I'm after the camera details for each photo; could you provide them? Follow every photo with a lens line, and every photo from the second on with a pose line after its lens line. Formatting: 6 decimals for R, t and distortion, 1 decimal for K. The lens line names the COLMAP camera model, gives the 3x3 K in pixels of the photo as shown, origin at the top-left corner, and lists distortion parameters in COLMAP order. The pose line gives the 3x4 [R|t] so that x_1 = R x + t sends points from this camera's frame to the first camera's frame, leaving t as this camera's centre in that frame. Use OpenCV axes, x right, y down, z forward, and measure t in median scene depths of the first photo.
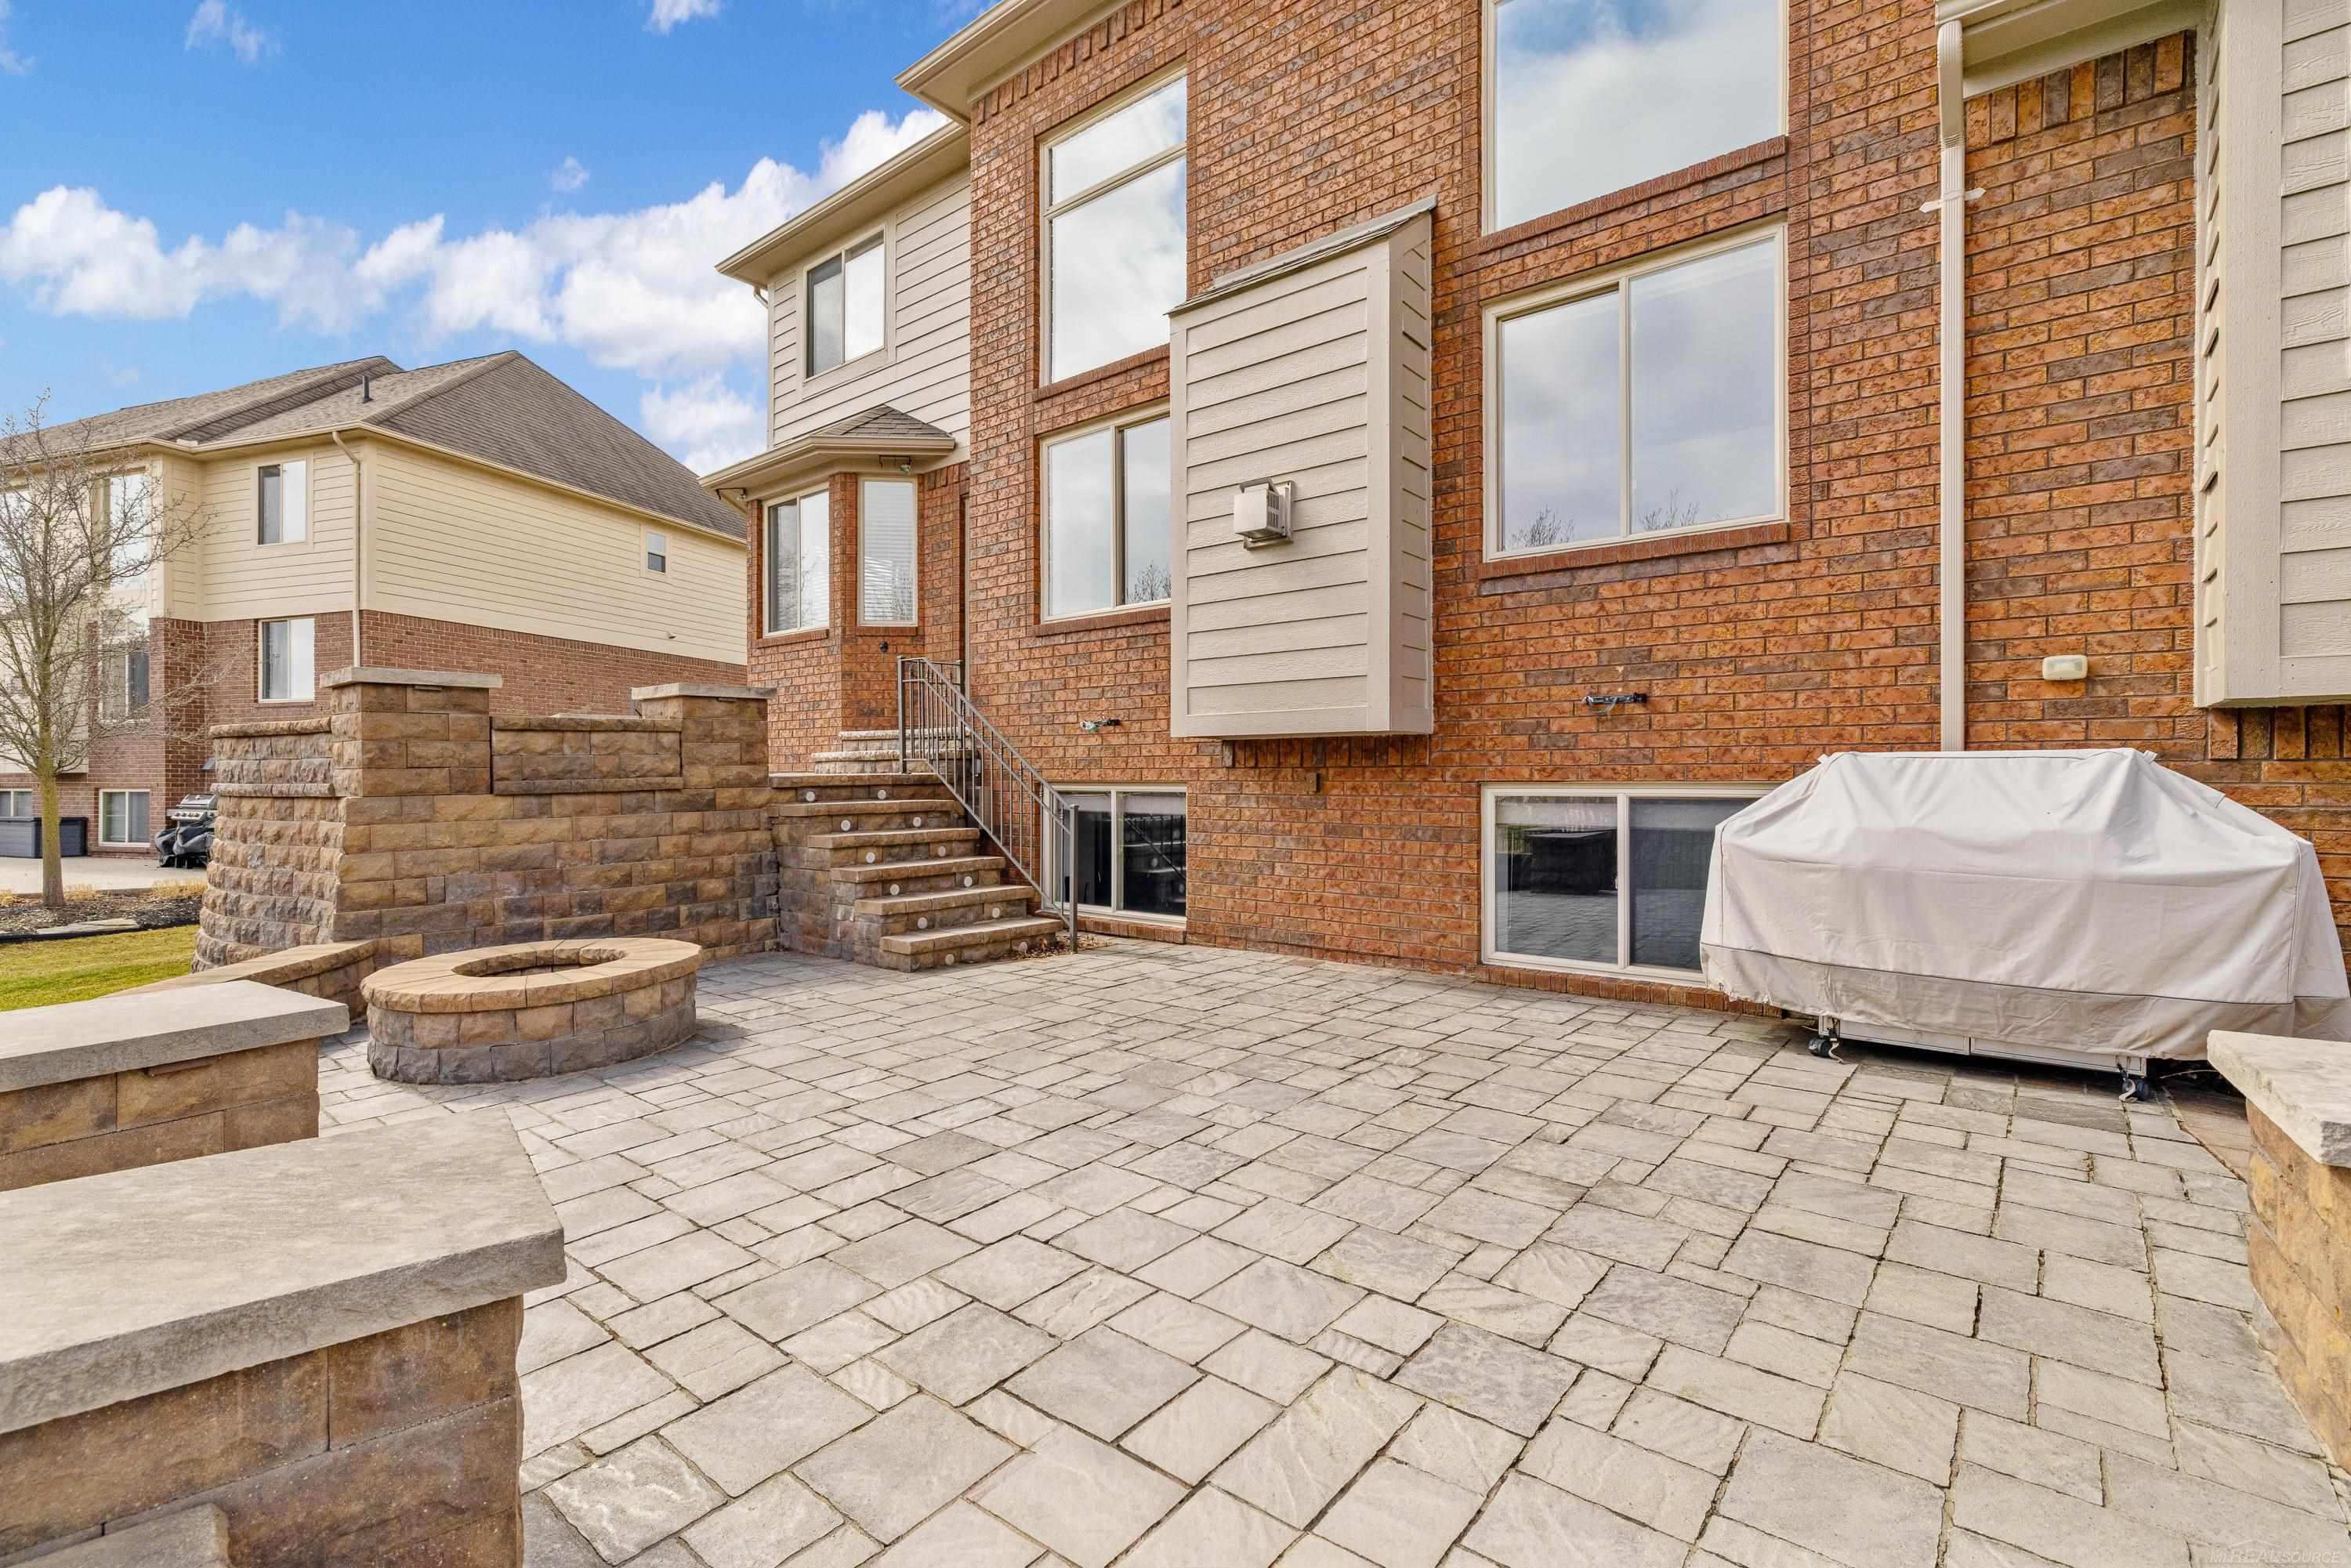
lens RADIAL K [[1025.0, 0, 1199.8], [0, 1025.0, 783.5], [0, 0, 1]] dist [-0.004267, 0.000948]
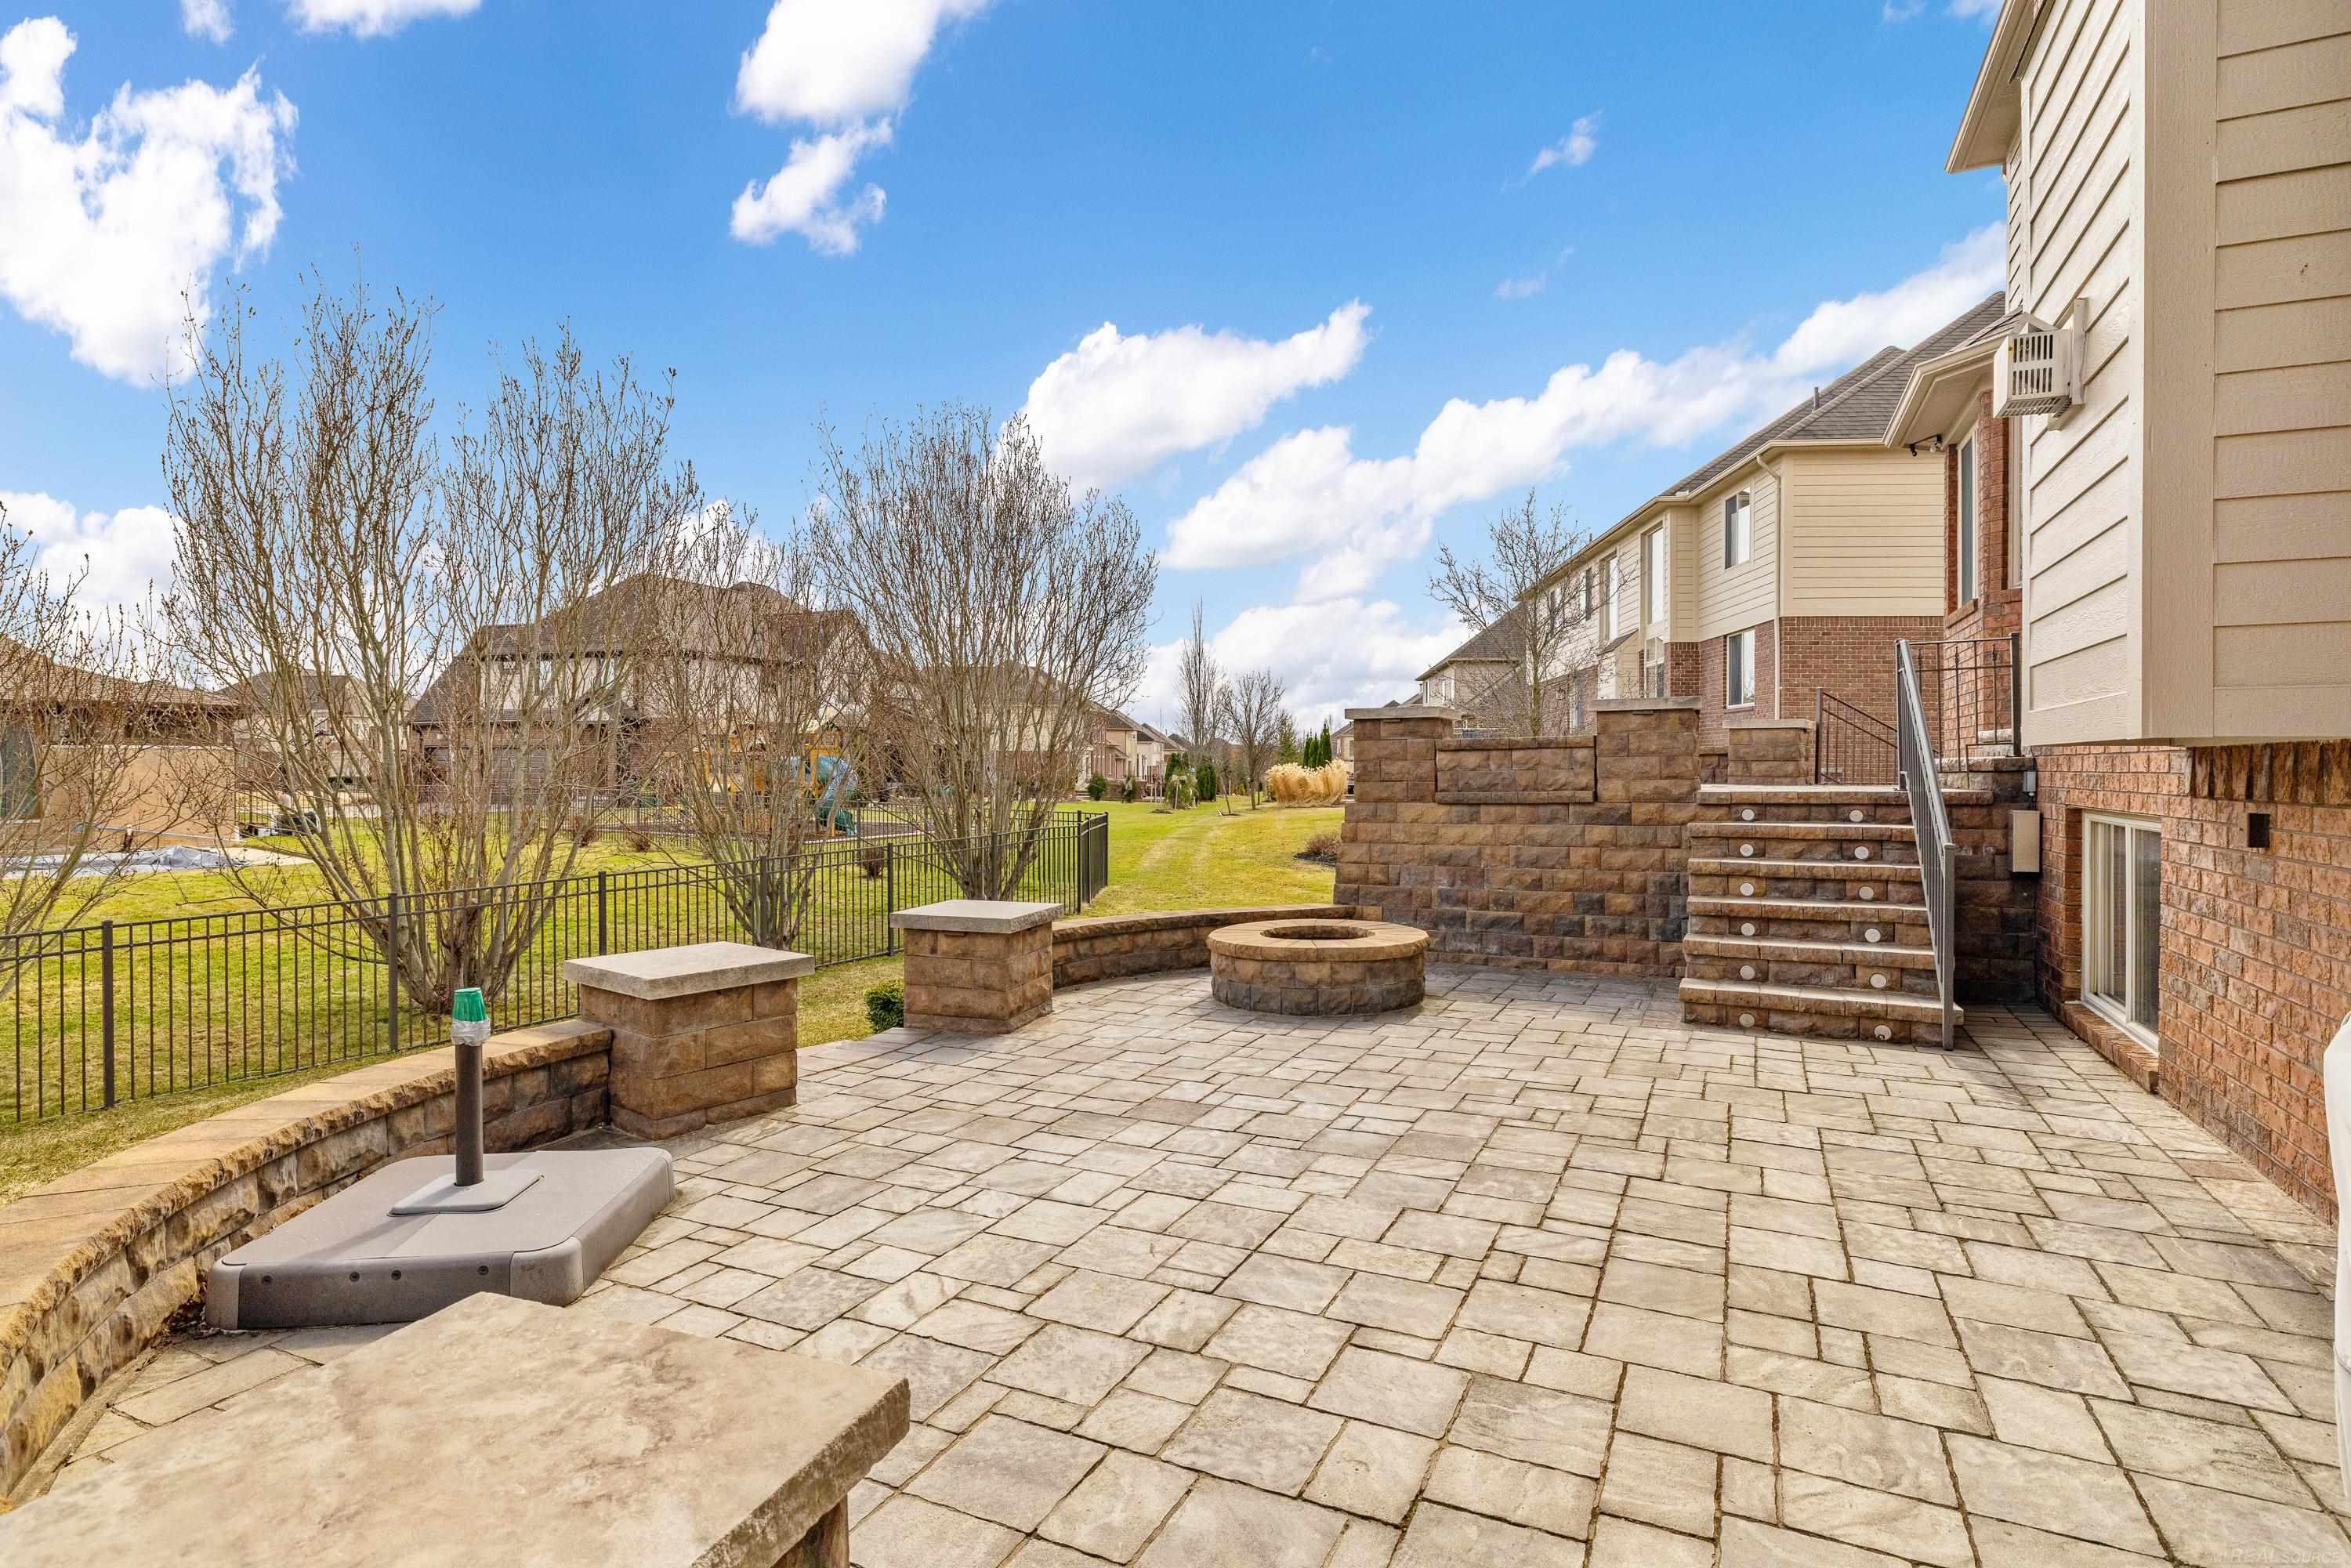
lens RADIAL K [[1186.3, 0, 1216.7], [0, 1186.3, 775.0], [0, 0, 1]] dist [0.001946, 0.000765]
pose [[0.246176, 0.010958, -0.969163, 0.621696], [-0.010540, 0.999907, 0.008628, -0.031876], [0.969168, 0.008091, 0.246269, 0.379550]]
